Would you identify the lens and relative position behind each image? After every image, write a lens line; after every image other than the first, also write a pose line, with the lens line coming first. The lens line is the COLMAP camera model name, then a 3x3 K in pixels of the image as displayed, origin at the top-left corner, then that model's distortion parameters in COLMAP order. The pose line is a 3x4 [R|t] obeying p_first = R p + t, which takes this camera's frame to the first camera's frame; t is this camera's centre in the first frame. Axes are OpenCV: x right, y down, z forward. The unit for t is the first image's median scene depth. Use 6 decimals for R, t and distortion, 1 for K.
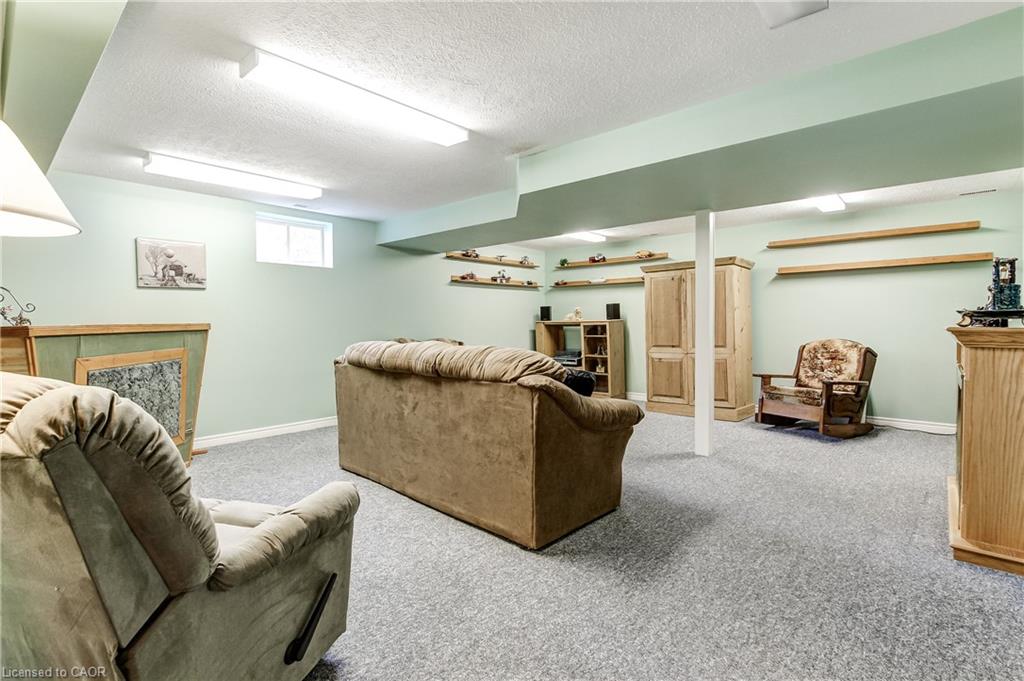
lens RADIAL K [[477.4, 0, 511.7], [0, 477.4, 330.3], [0, 0, 1]] dist [-0.002292, -0.000275]
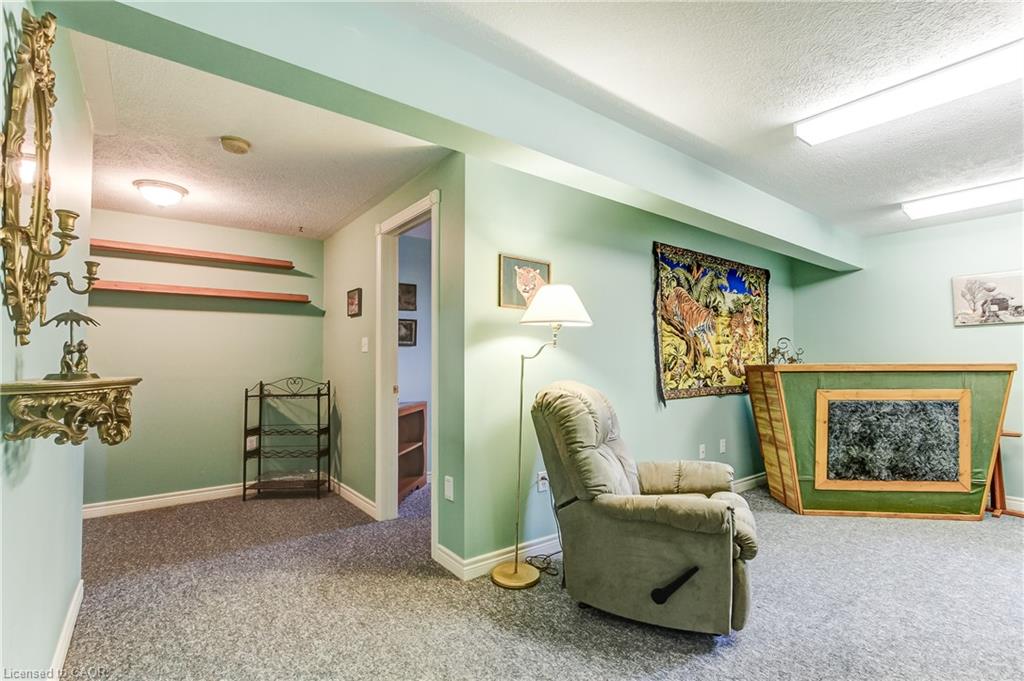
lens RADIAL K [[477.4, 0, 528.1], [0, 477.4, 361.3], [0, 0, 1]] dist [-0.002292, -0.000275]
pose [[-0.154123, 0.004663, -0.988041, 0.334623], [-0.017298, 0.999823, 0.007417, -0.009568], [0.987900, 0.018235, -0.154015, 0.270745]]
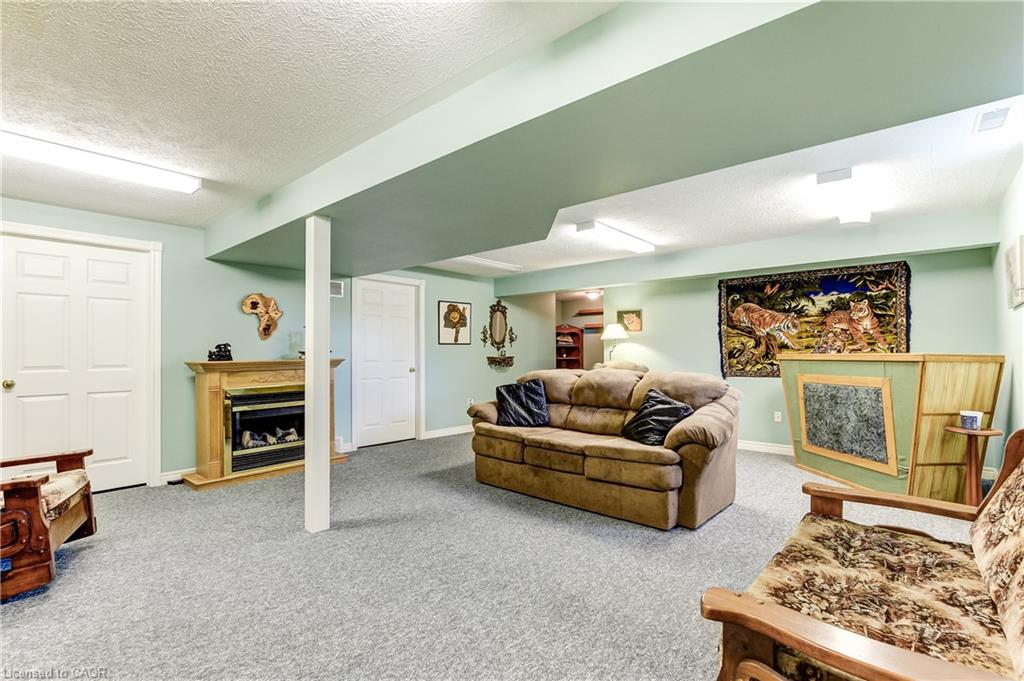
lens RADIAL K [[477.4, 0, 514.0], [0, 477.4, 346.5], [0, 0, 1]] dist [-0.002292, -0.000275]
pose [[-0.999794, 0.009275, -0.018060, 0.094025], [0.009210, 0.999951, 0.003690, -0.035398], [0.018094, 0.003523, -0.999830, 1.762164]]
